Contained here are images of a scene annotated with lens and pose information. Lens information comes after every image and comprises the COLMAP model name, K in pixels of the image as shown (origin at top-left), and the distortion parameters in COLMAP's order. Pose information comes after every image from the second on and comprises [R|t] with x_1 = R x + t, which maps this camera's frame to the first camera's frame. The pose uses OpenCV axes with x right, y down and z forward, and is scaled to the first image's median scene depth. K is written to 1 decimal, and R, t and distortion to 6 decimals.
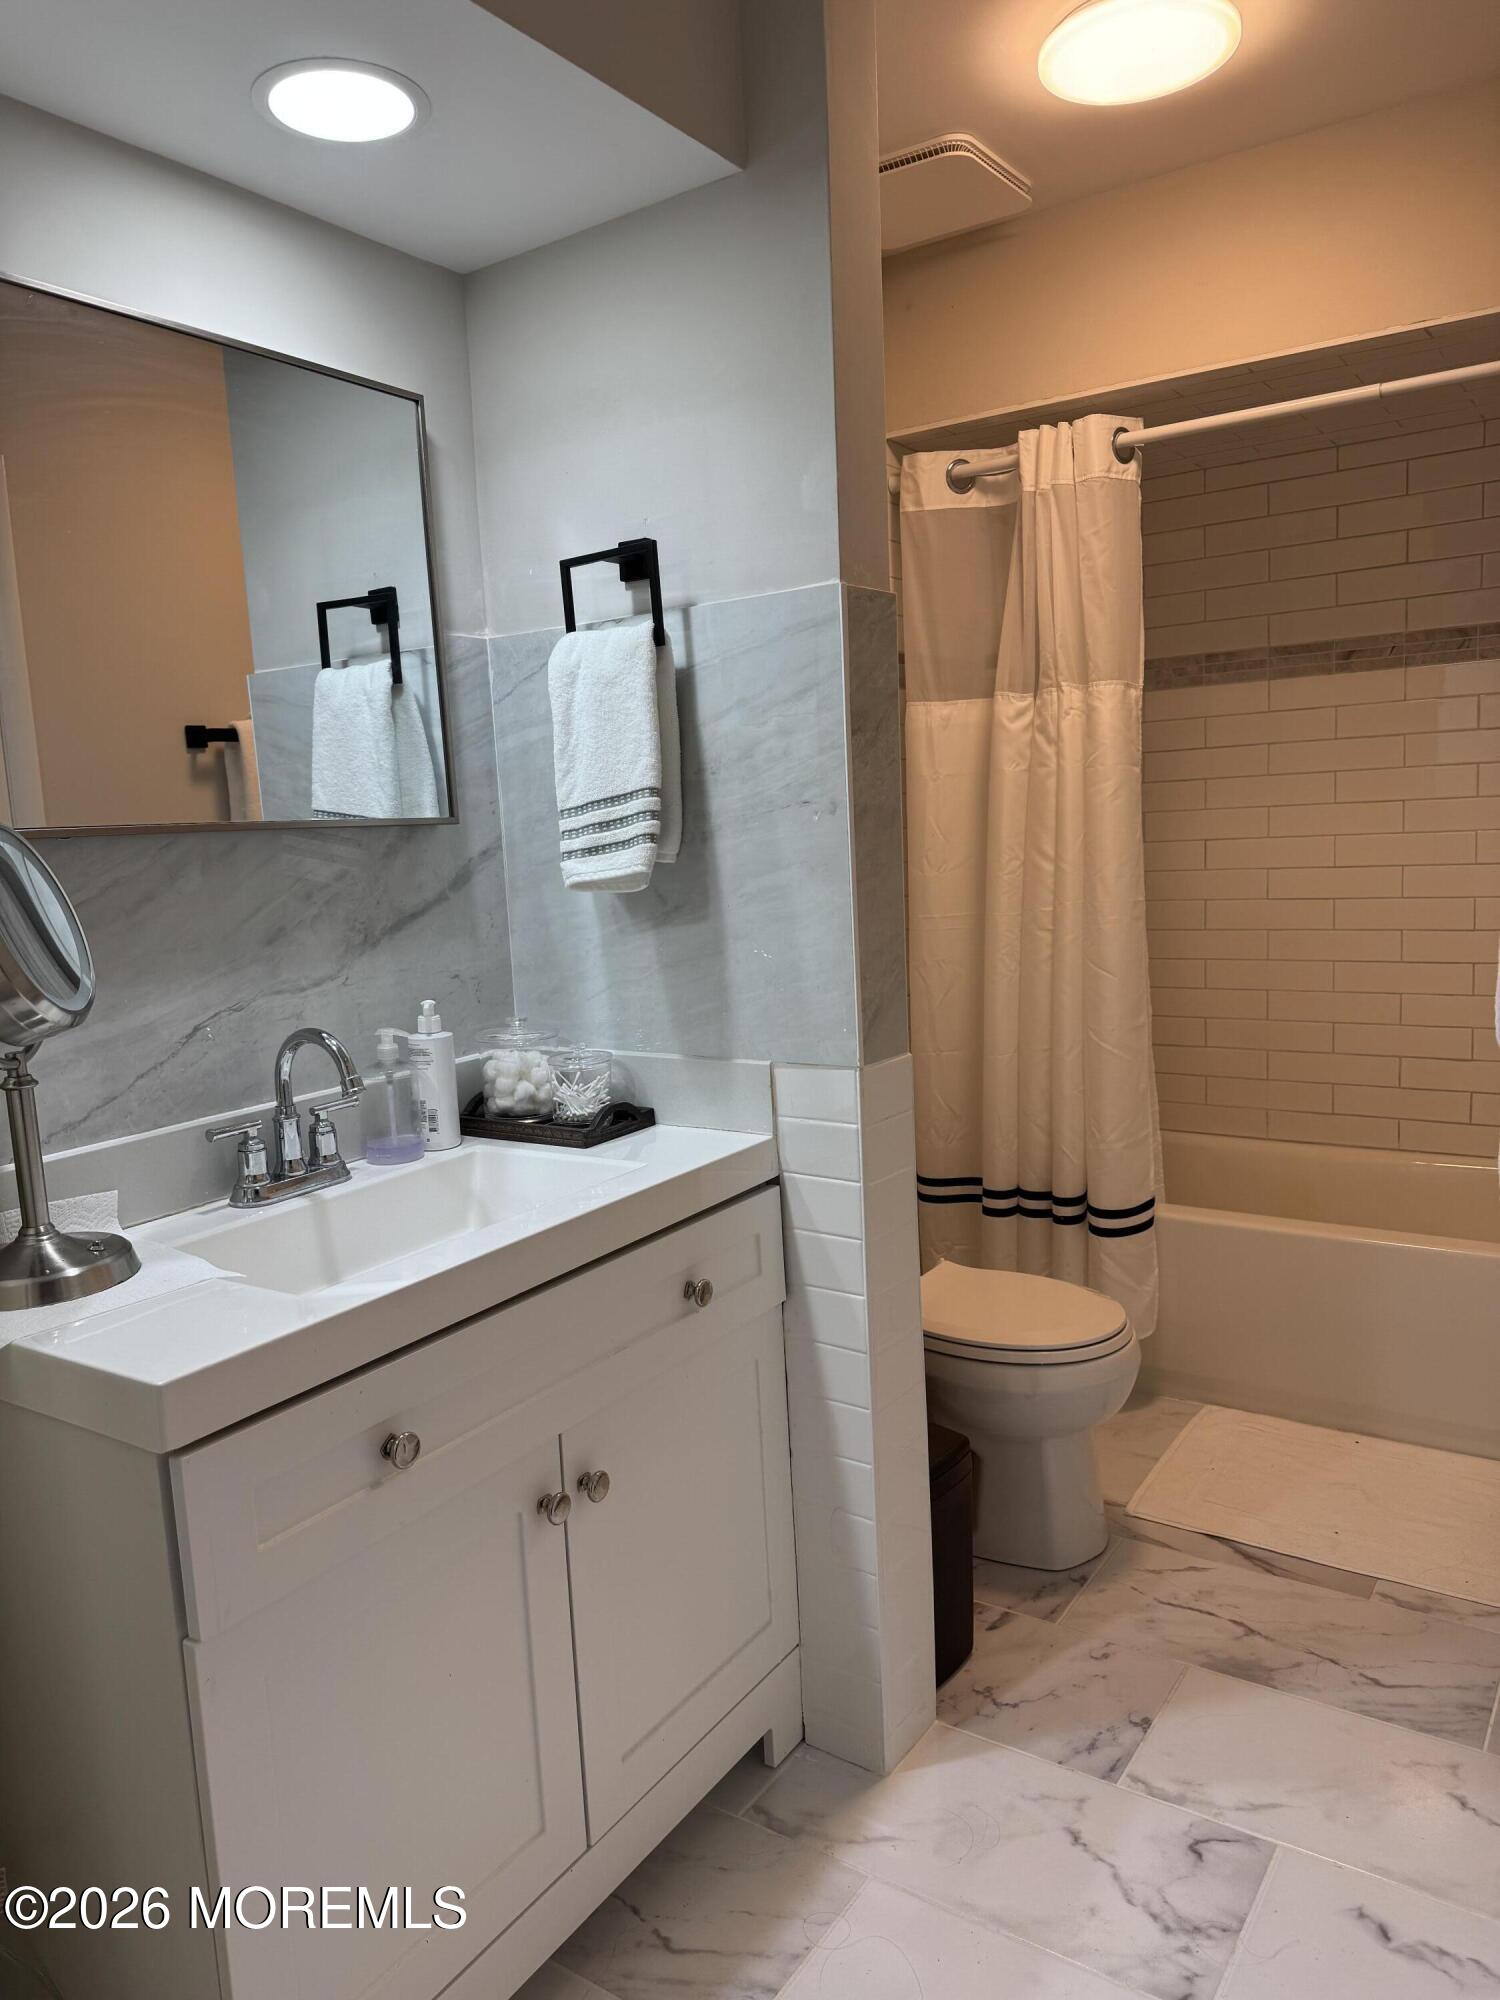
lens RADIAL K [[1379.7, 0, 750.0], [0, 1379.7, 1000.0], [0, 0, 1]] dist [0.198412, -0.437571]
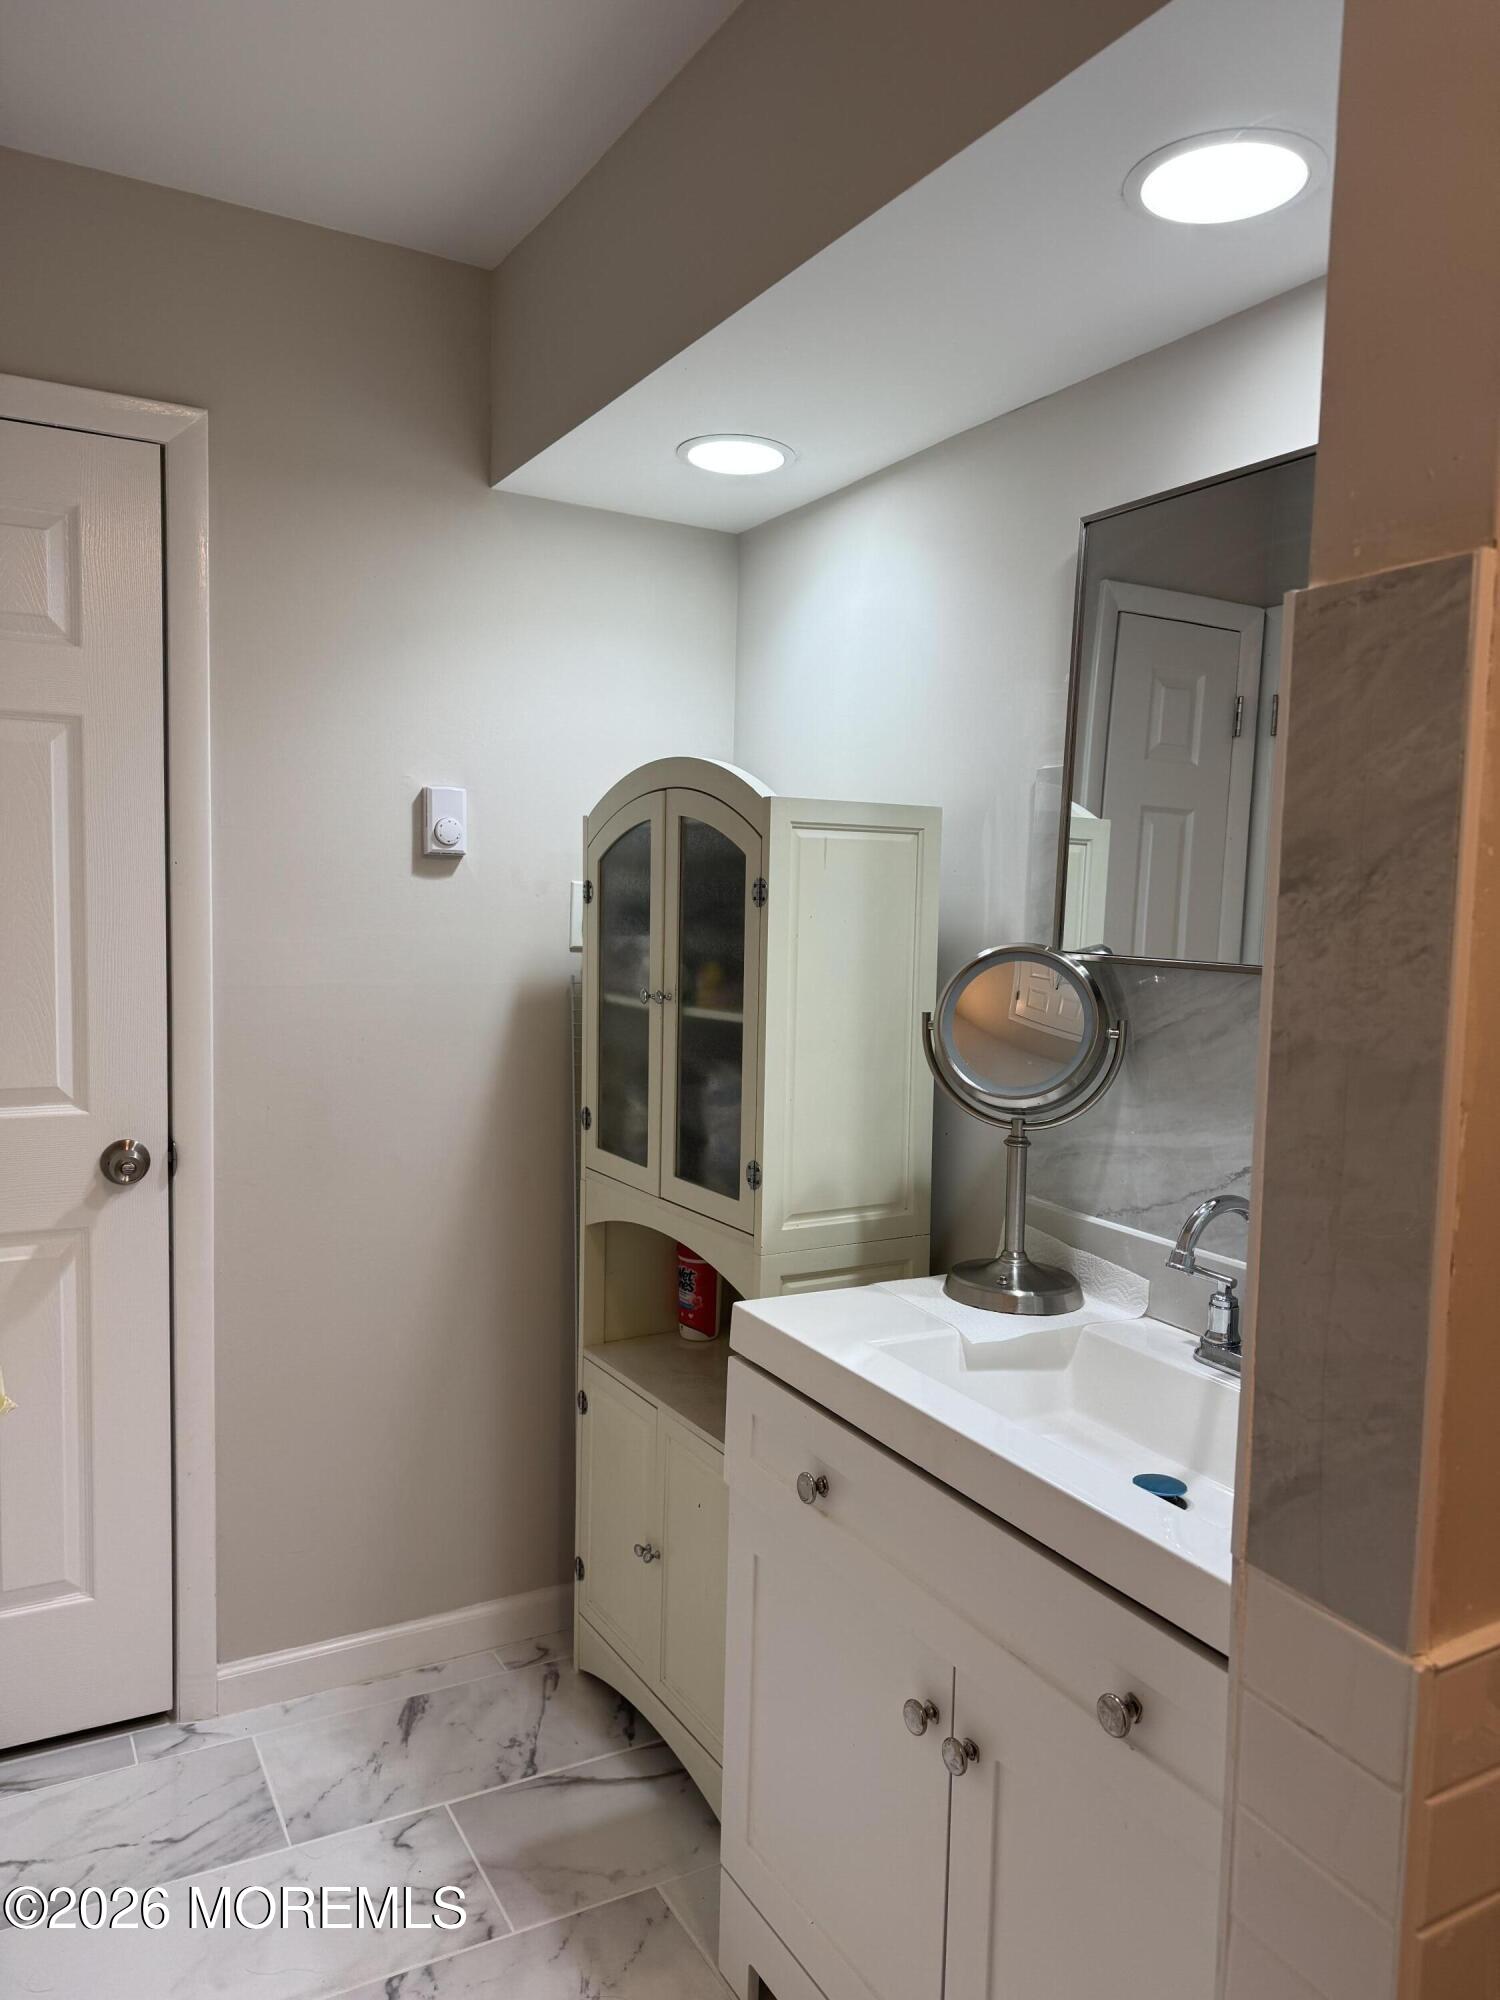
lens RADIAL K [[1379.7, 0, 750.0], [0, 1379.7, 1000.0], [0, 0, 1]] dist [0.198412, -0.437571]
pose [[-0.450396, 0.103257, -0.886838, 0.627133], [-0.120509, 0.977170, 0.174978, -0.228156], [0.884659, 0.185681, -0.427670, 1.104468]]
